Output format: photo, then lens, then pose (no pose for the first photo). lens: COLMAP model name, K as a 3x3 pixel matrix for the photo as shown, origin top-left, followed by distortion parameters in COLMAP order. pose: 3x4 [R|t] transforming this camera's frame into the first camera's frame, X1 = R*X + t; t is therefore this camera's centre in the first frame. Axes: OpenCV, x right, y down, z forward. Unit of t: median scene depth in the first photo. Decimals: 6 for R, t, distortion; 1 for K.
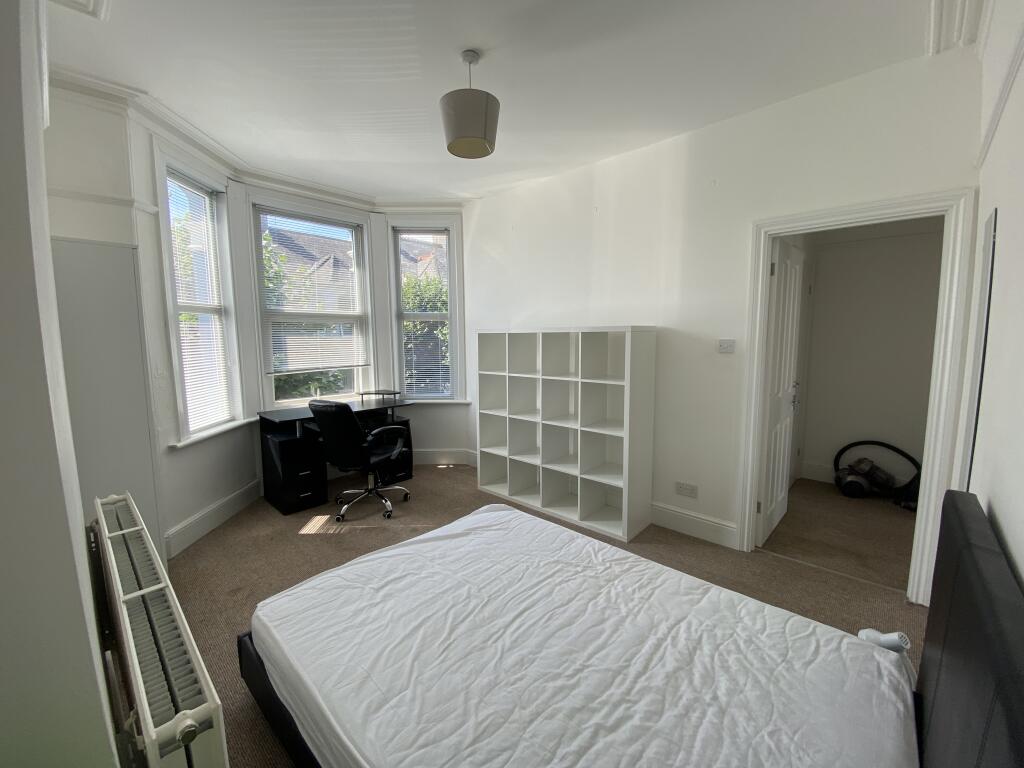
lens RADIAL K [[421.8, 0, 508.7], [0, 421.8, 377.7], [0, 0, 1]] dist [0.014322, -0.000622]
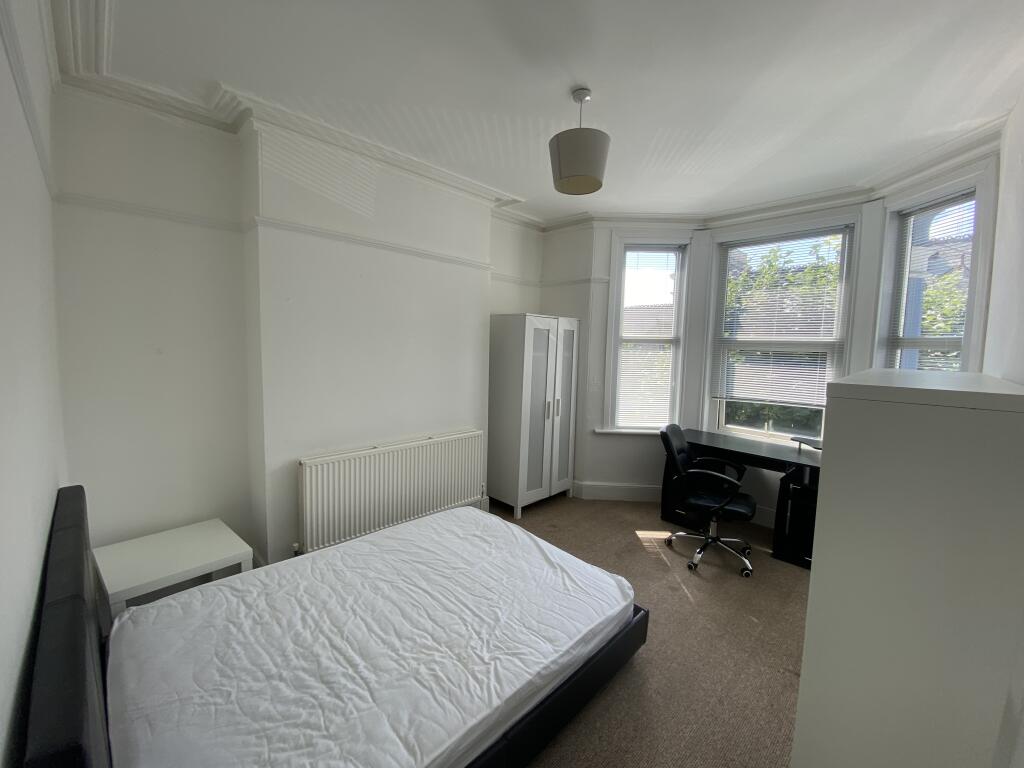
lens RADIAL K [[421.8, 0, 508.7], [0, 421.8, 377.7], [0, 0, 1]] dist [0.014322, -0.000622]
pose [[-0.039387, 0.097067, -0.994498, 1.330943], [-0.135963, 0.985493, 0.101573, -0.252302], [0.989931, 0.139216, -0.025619, 1.309592]]
